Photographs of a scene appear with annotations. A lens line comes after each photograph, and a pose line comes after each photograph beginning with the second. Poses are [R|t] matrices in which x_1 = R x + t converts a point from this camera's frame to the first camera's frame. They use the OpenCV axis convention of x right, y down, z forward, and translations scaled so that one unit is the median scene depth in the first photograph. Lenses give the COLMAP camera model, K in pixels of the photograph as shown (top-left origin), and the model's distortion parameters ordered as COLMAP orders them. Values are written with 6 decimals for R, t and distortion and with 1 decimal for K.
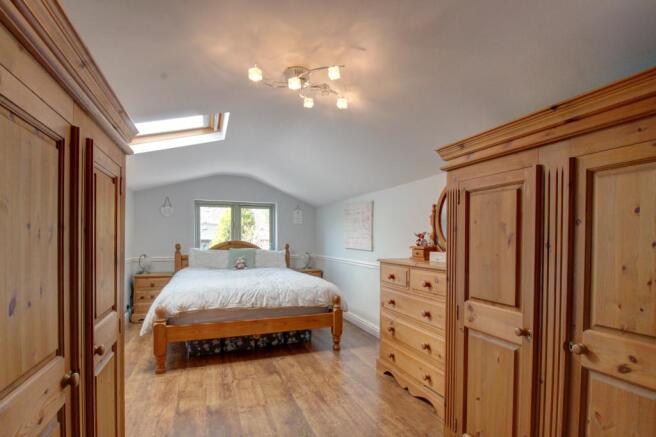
lens RADIAL K [[316.2, 0, 327.9], [0, 316.2, 243.8], [0, 0, 1]] dist [-0.013882, -0.000783]
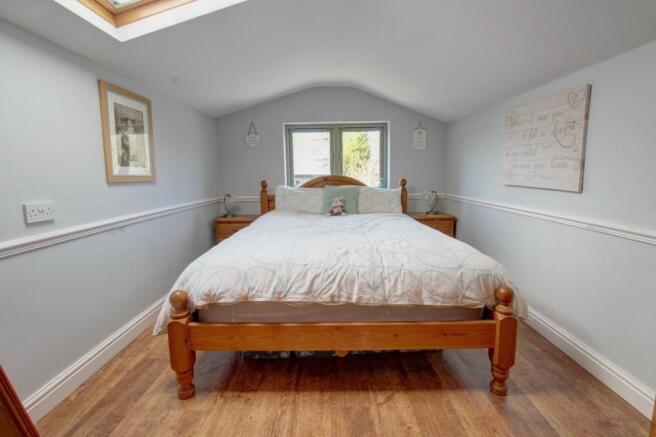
lens RADIAL K [[316.2, 0, 327.0], [0, 316.2, 217.9], [0, 0, 1]] dist [-0.013882, -0.000783]
pose [[0.932346, 0.030816, -0.360250, -0.054820], [0.014794, 0.992276, 0.123168, -0.003678], [0.361263, -0.120165, 0.924689, 0.471753]]
